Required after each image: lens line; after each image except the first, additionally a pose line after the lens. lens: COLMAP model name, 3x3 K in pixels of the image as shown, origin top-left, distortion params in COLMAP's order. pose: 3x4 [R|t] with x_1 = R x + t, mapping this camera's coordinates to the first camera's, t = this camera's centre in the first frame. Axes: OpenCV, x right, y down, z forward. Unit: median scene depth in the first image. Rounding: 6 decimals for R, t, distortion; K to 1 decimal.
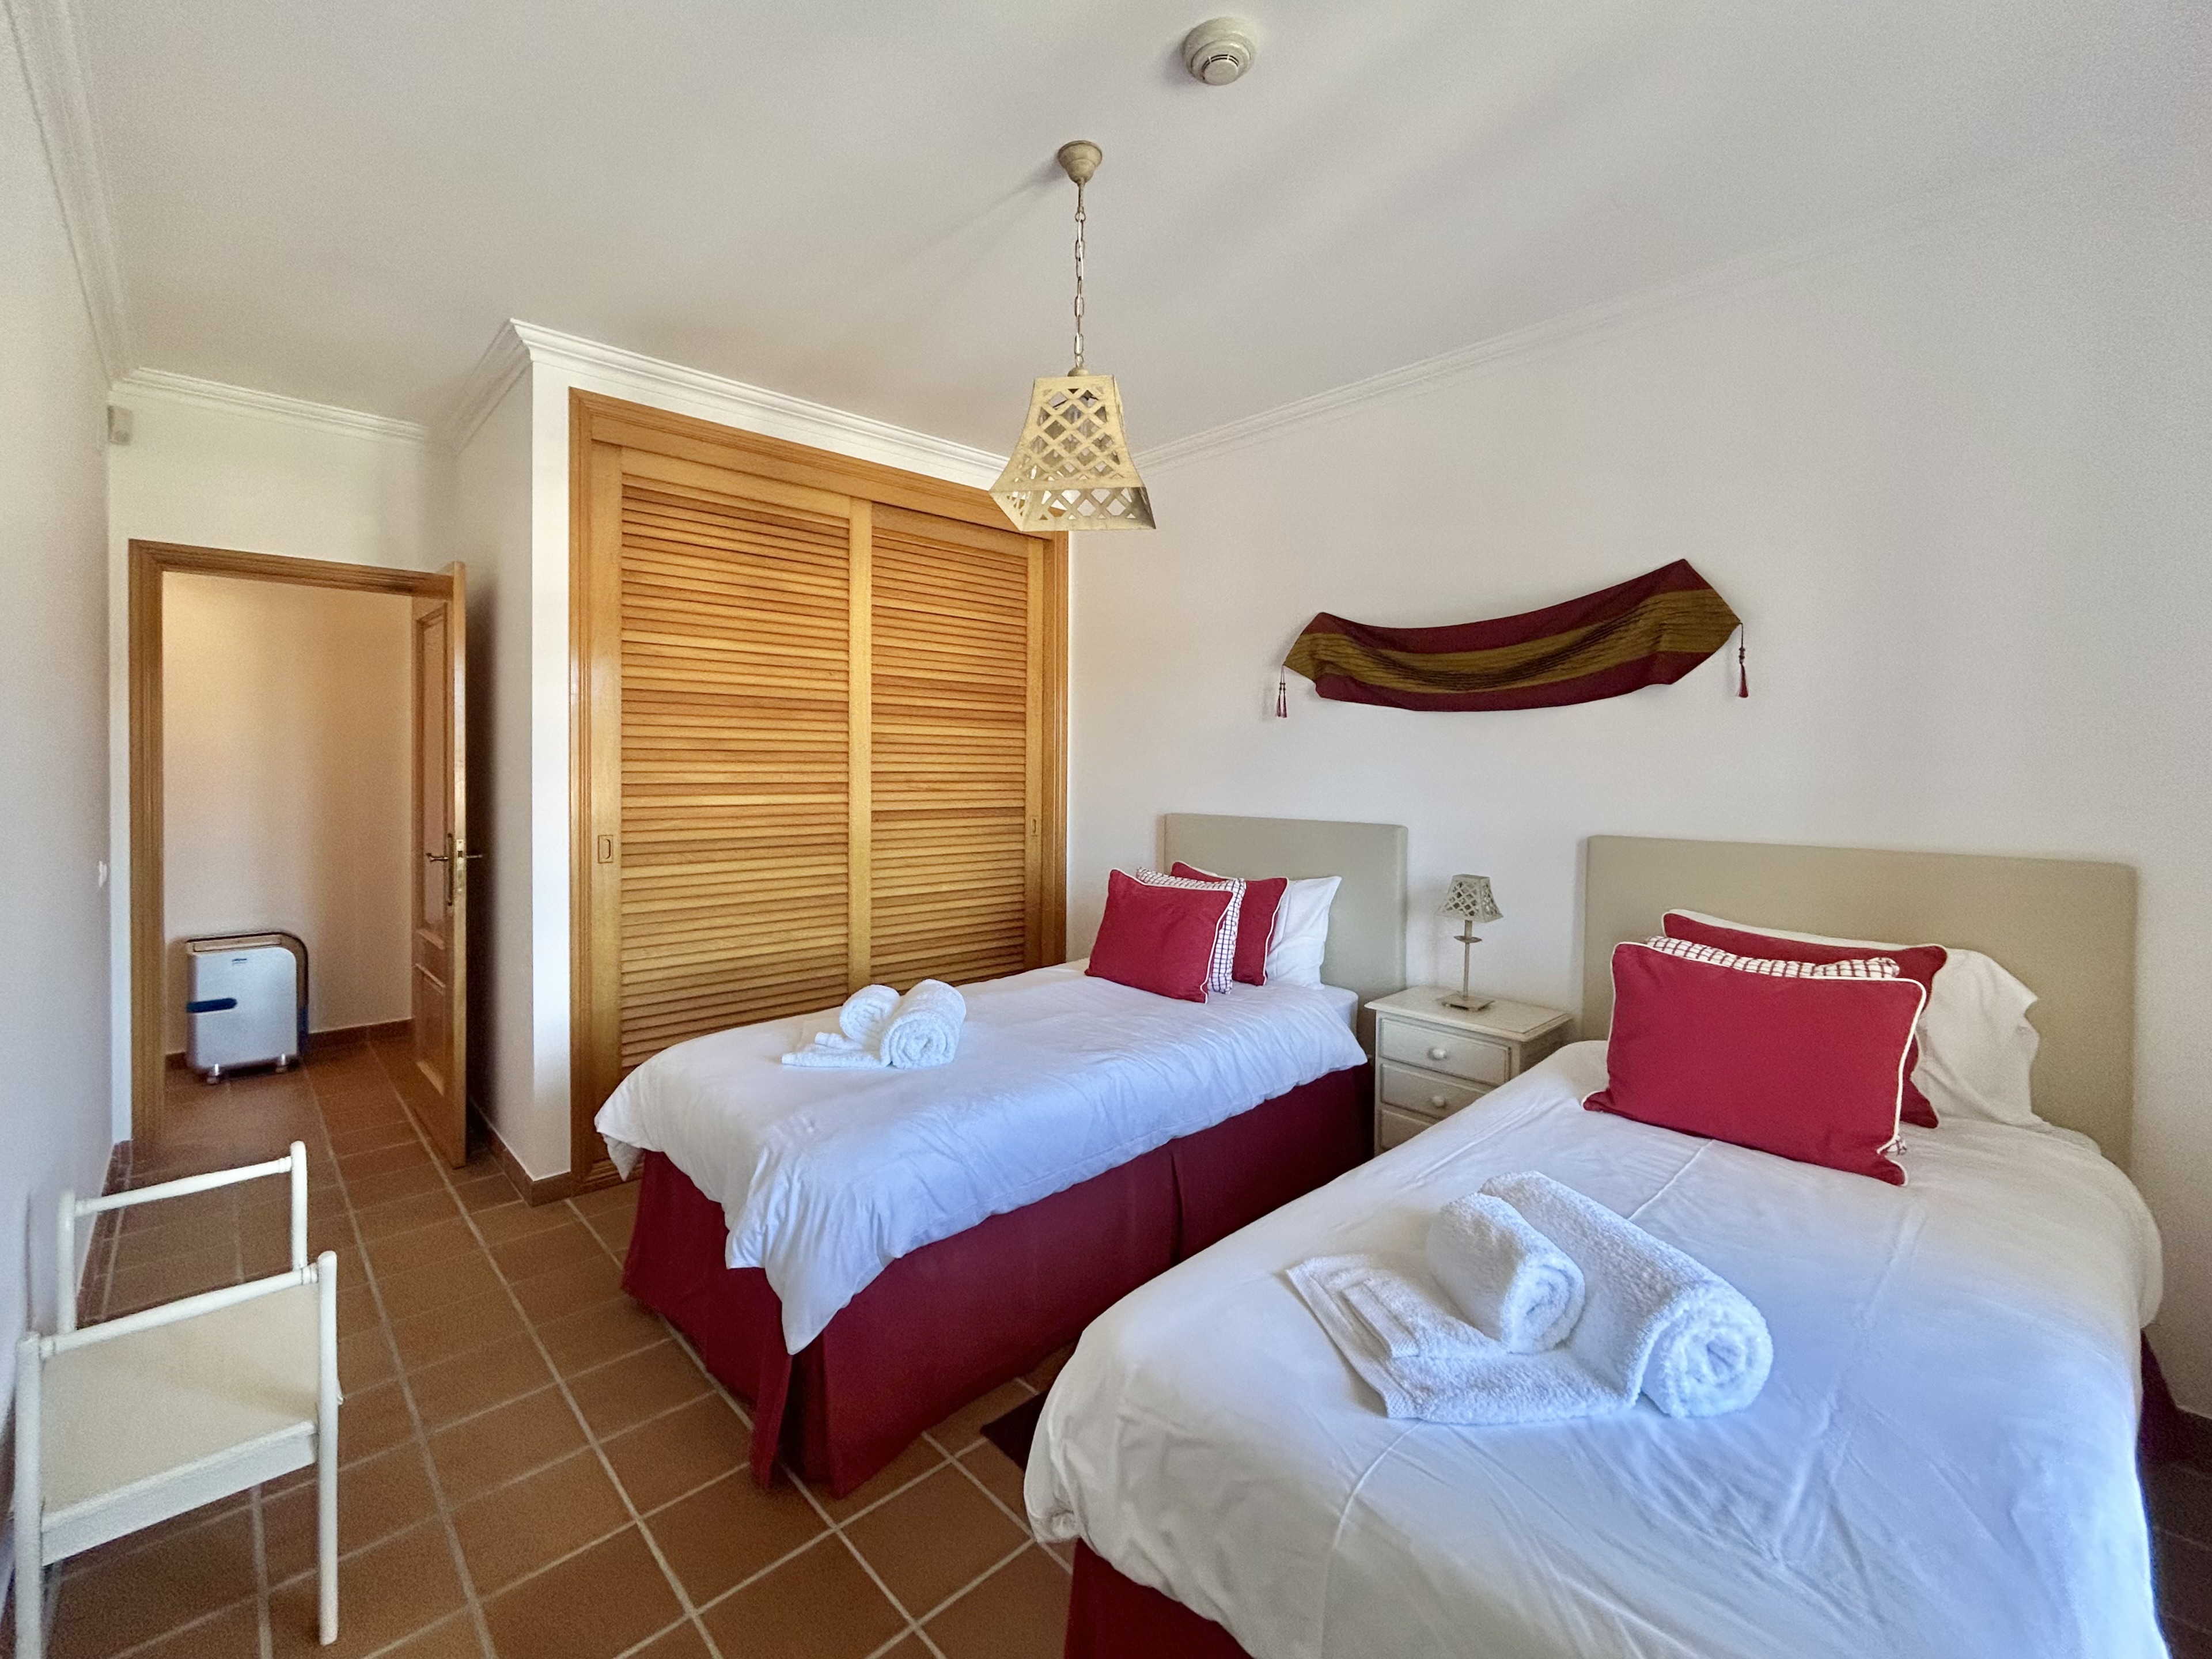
lens RADIAL K [[937.7, 0, 1064.7], [0, 937.7, 786.1], [0, 0, 1]] dist [-0.001759, -0.000296]
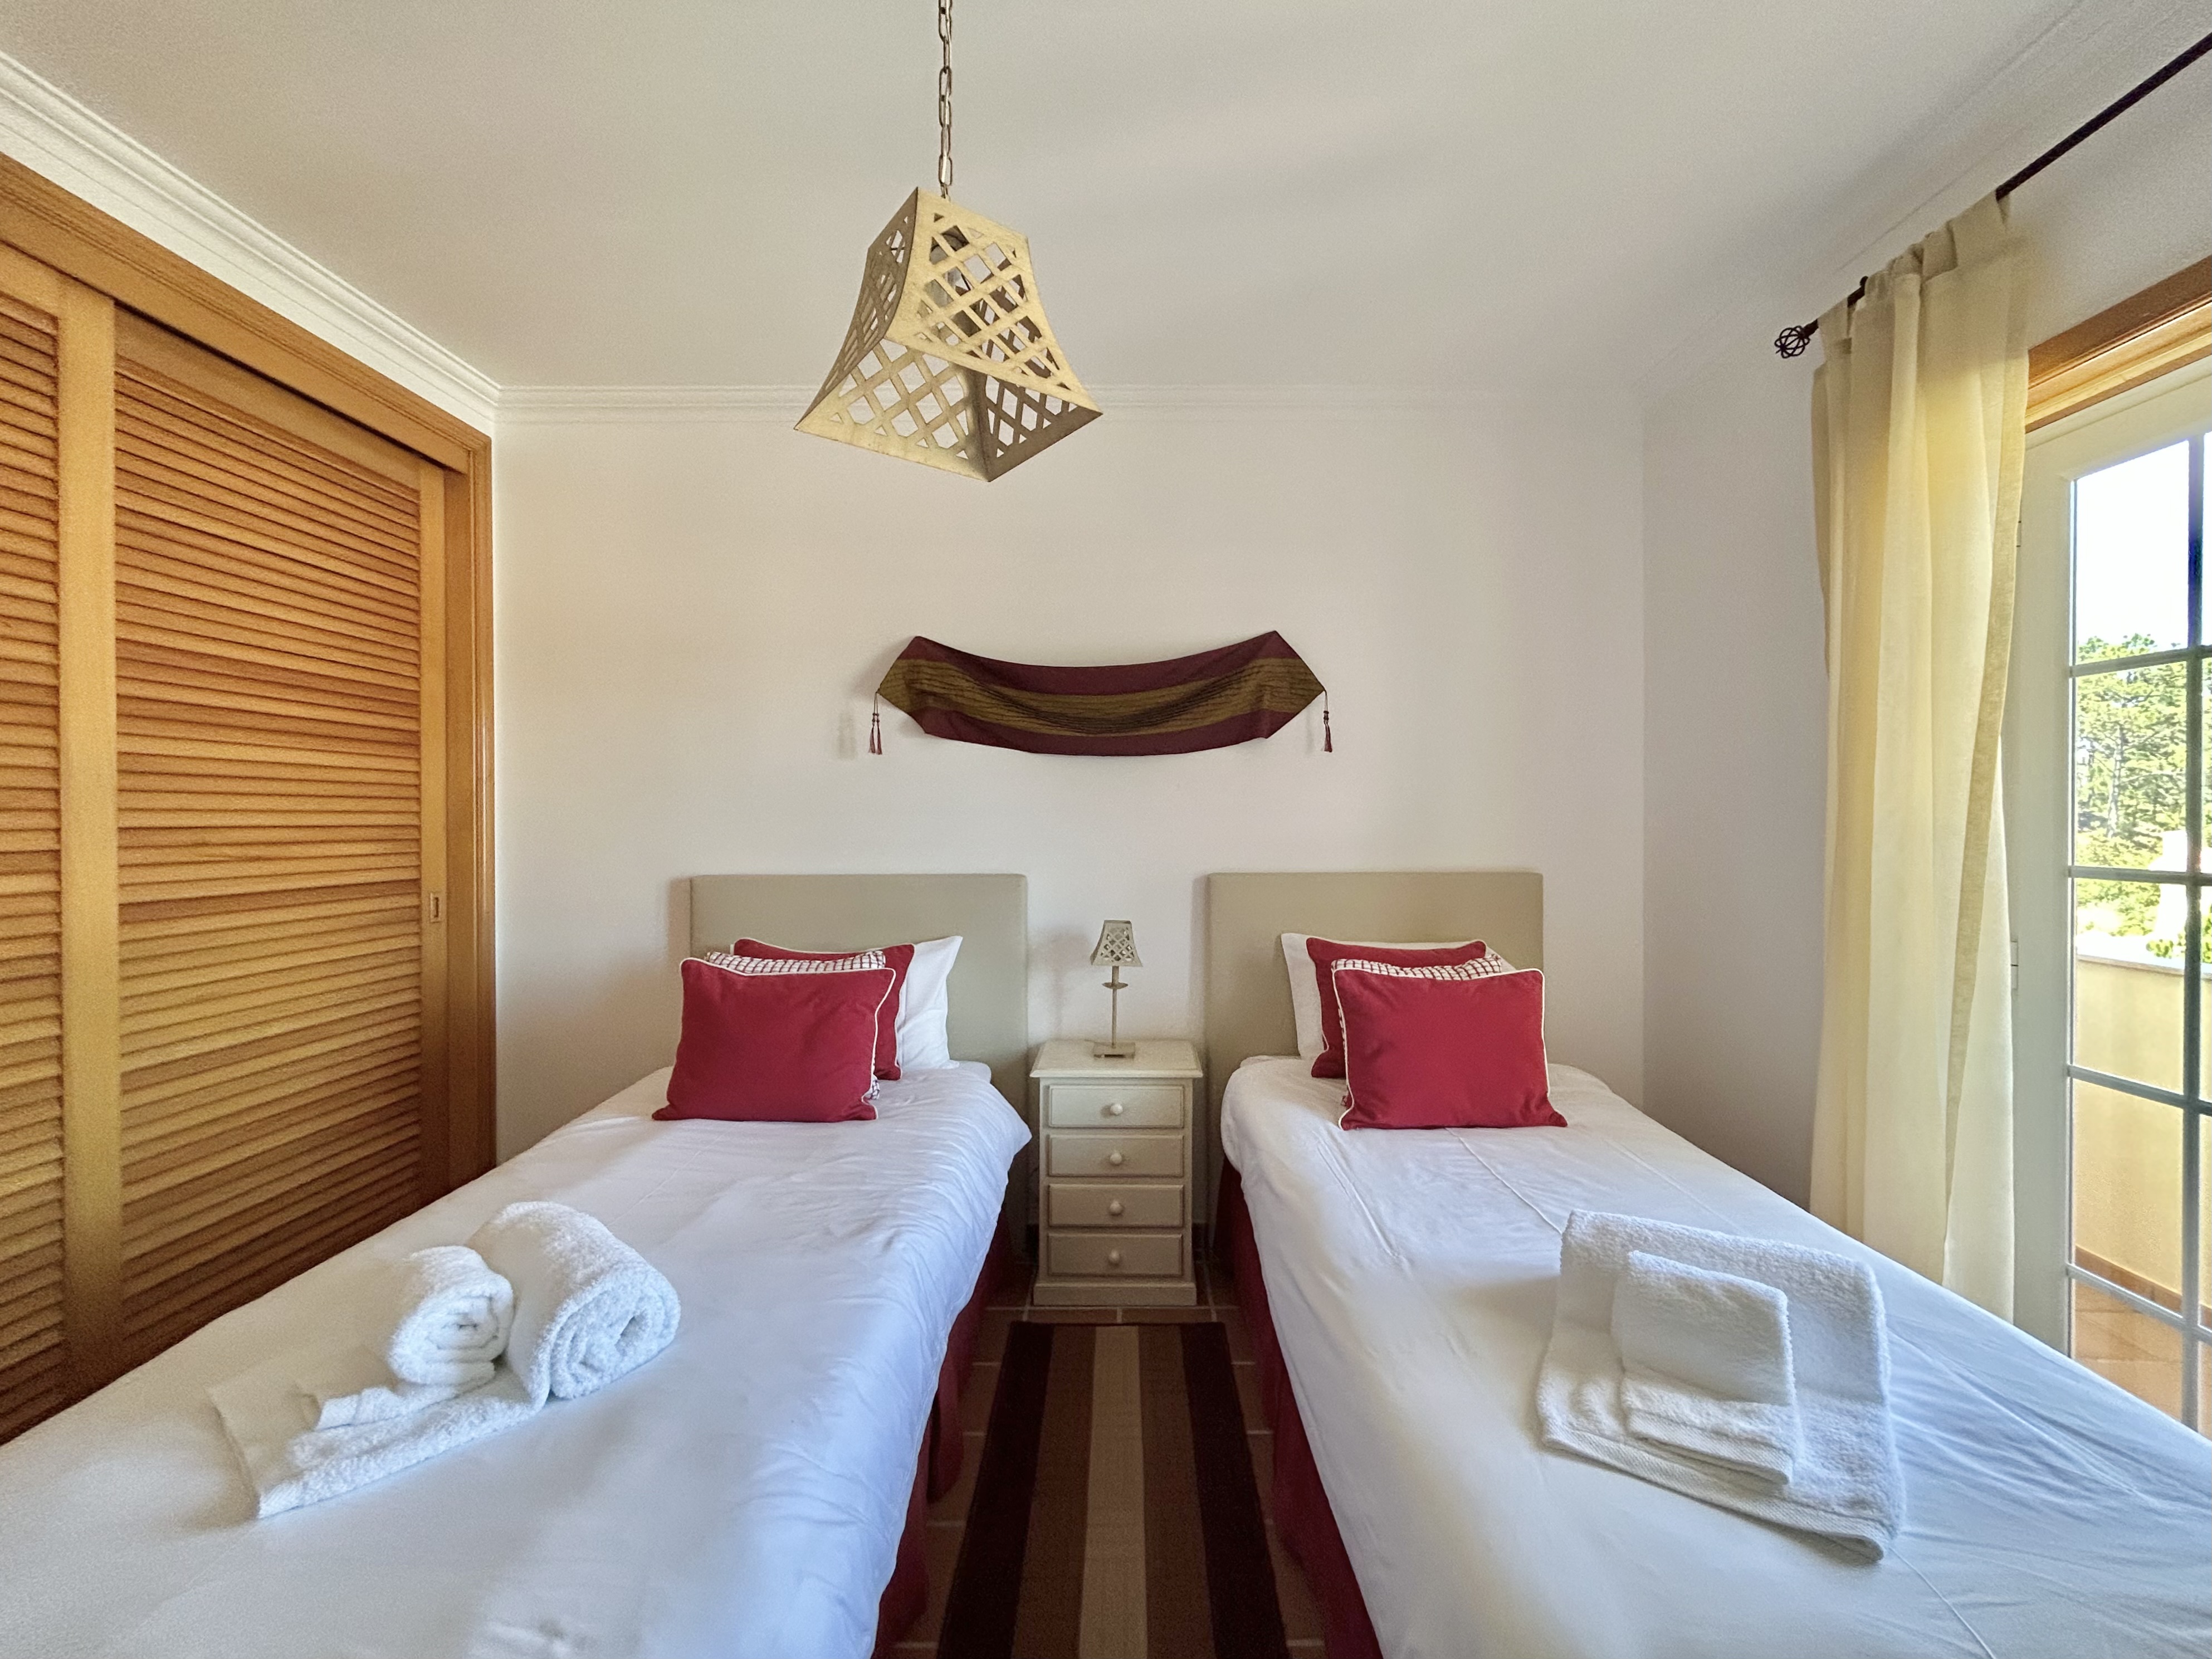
lens RADIAL K [[903.6, 0, 1113.0], [0, 903.6, 824.1], [0, 0, 1]] dist [-0.002211, -0.000343]
pose [[0.673977, -0.015322, 0.738594, -0.230335], [0.022952, 0.999737, -0.000205, -0.005771], [-0.738396, 0.017090, 0.674151, 0.300667]]
